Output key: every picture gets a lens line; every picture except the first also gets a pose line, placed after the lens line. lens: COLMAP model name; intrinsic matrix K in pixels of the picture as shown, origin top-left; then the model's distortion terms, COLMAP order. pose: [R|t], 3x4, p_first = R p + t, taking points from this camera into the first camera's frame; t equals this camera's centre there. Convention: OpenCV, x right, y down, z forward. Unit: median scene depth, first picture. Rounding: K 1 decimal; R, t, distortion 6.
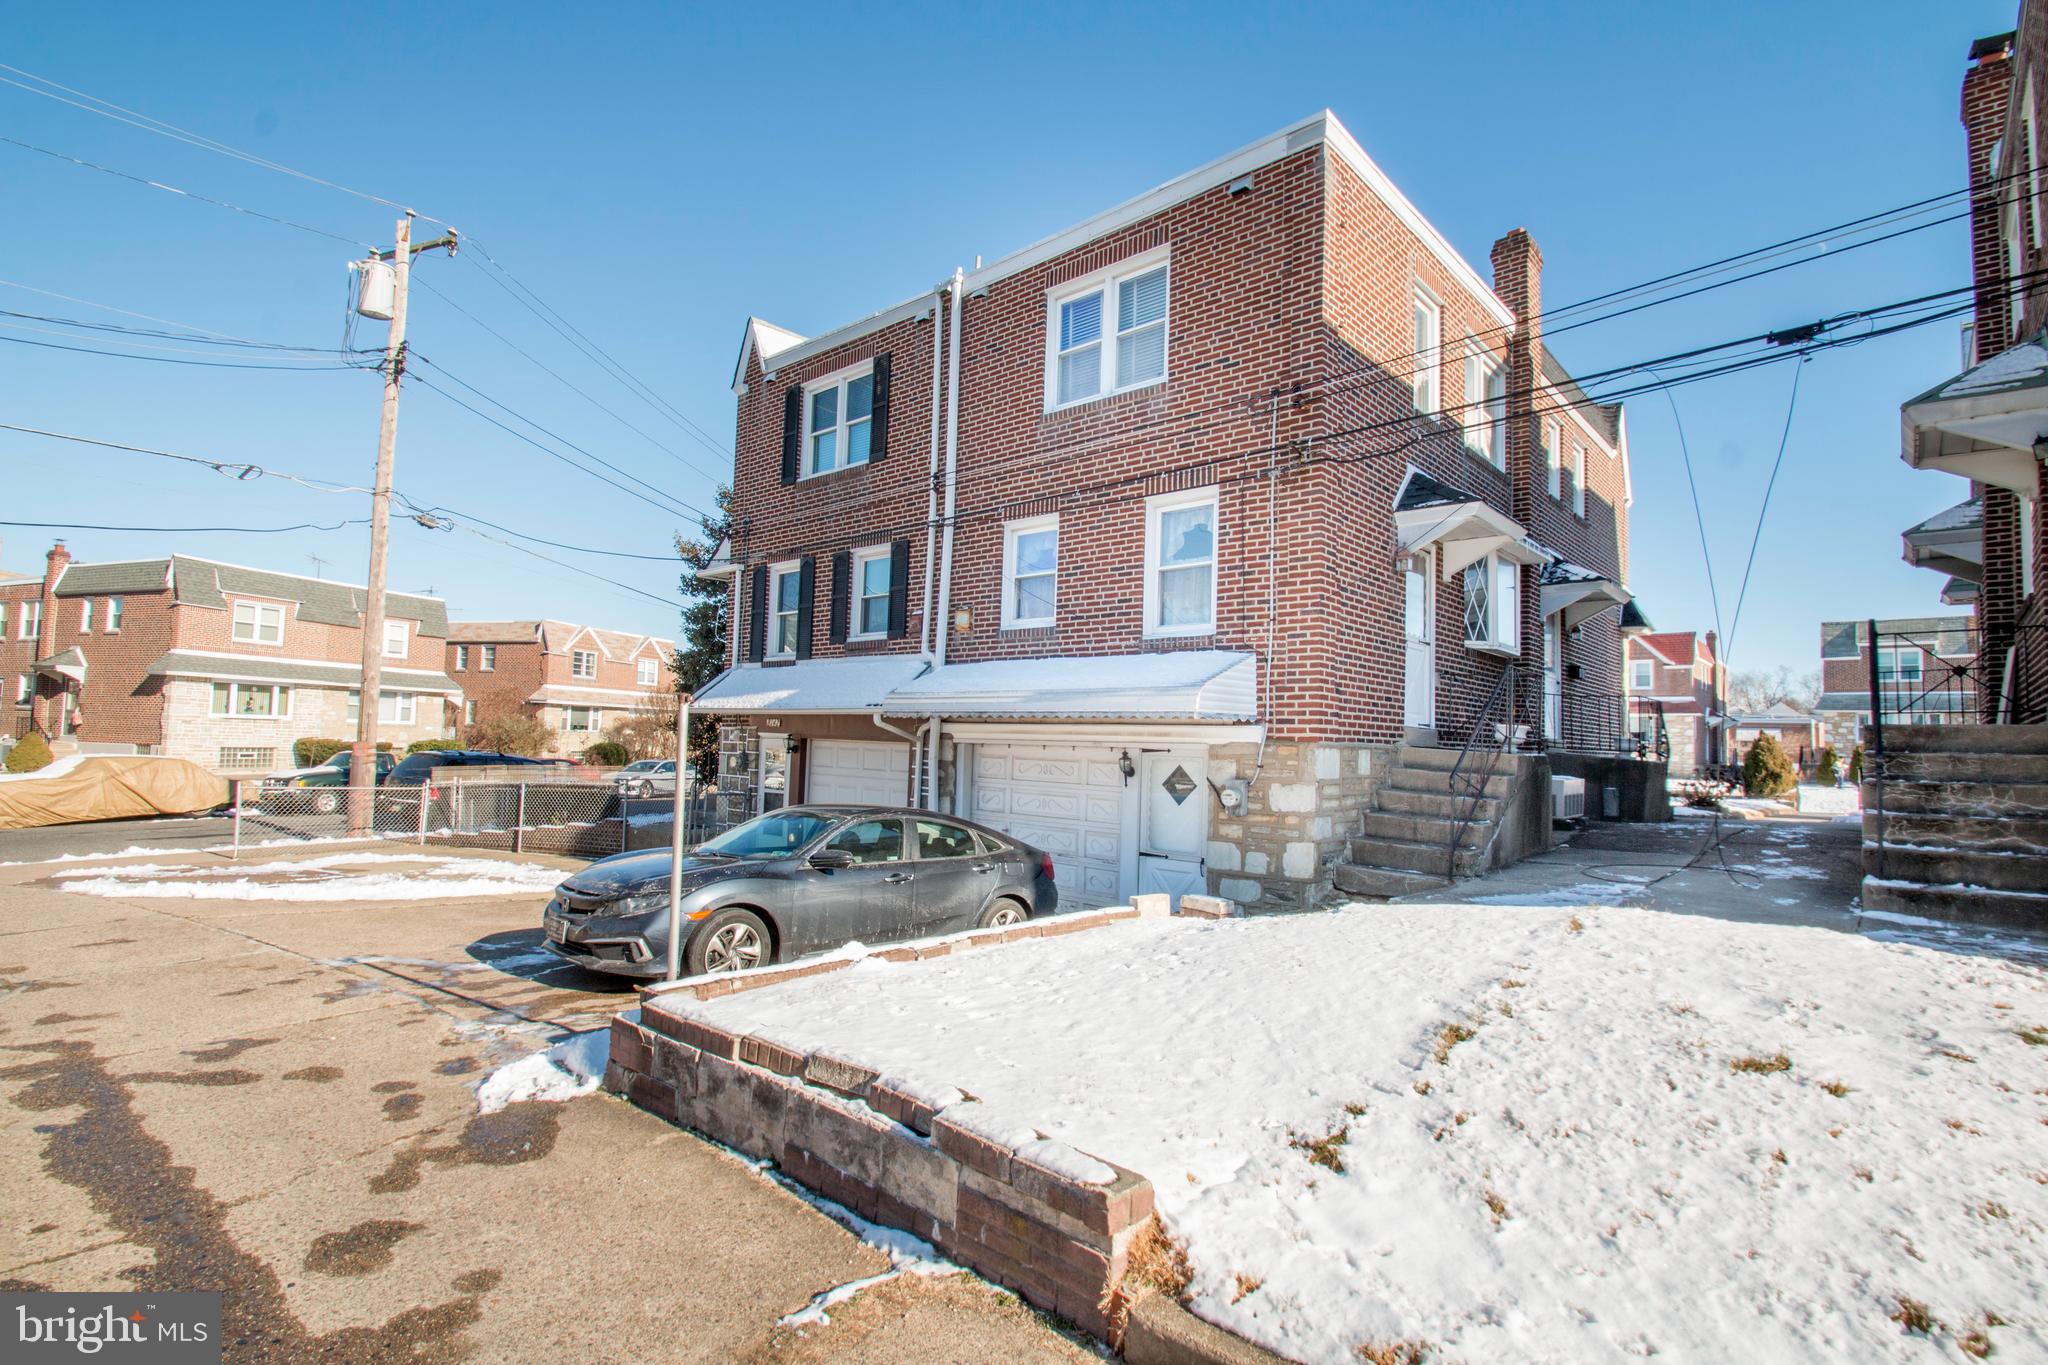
lens RADIAL K [[960.6, 0, 1051.6], [0, 960.6, 683.3], [0, 0, 1]] dist [0.000009, 0.000042]
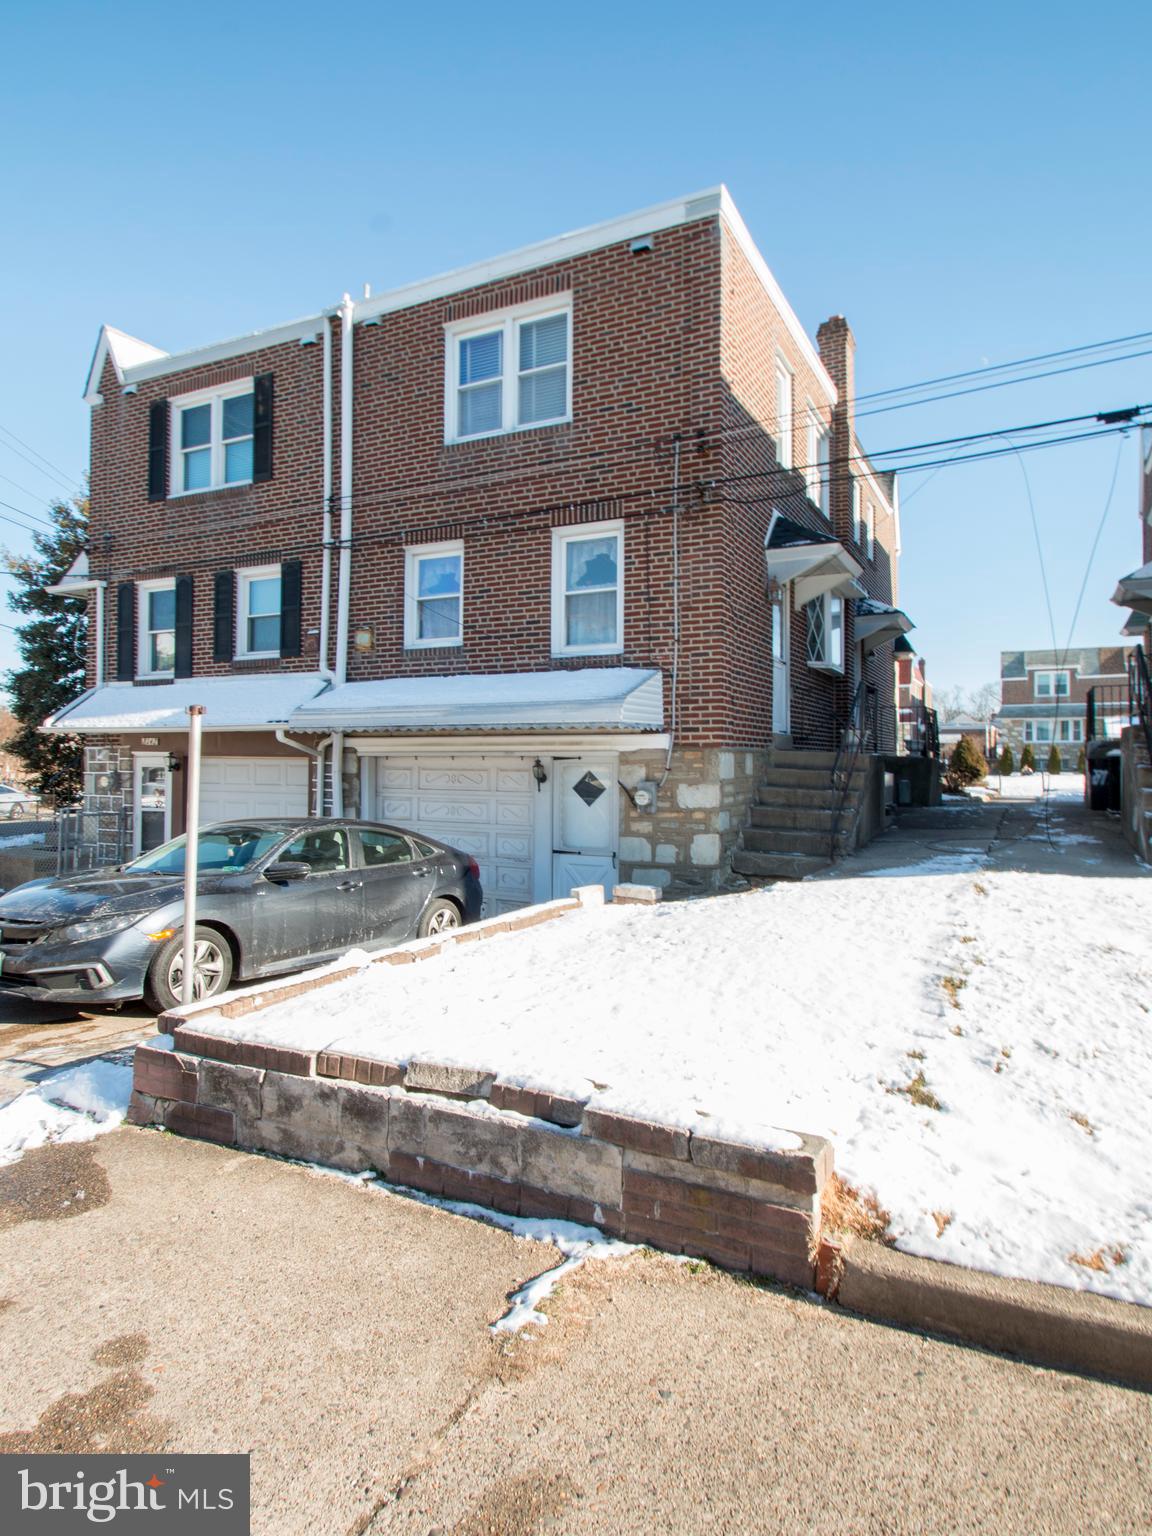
lens RADIAL K [[848.8, 0, 579.0], [0, 848.8, 745.5], [0, 0, 1]] dist [0.001603, -0.000048]
pose [[0.967069, -0.019399, 0.253775, -0.136860], [0.006724, 0.998690, 0.050718, 0.005959], [-0.254426, -0.047341, 0.965933, 0.052794]]
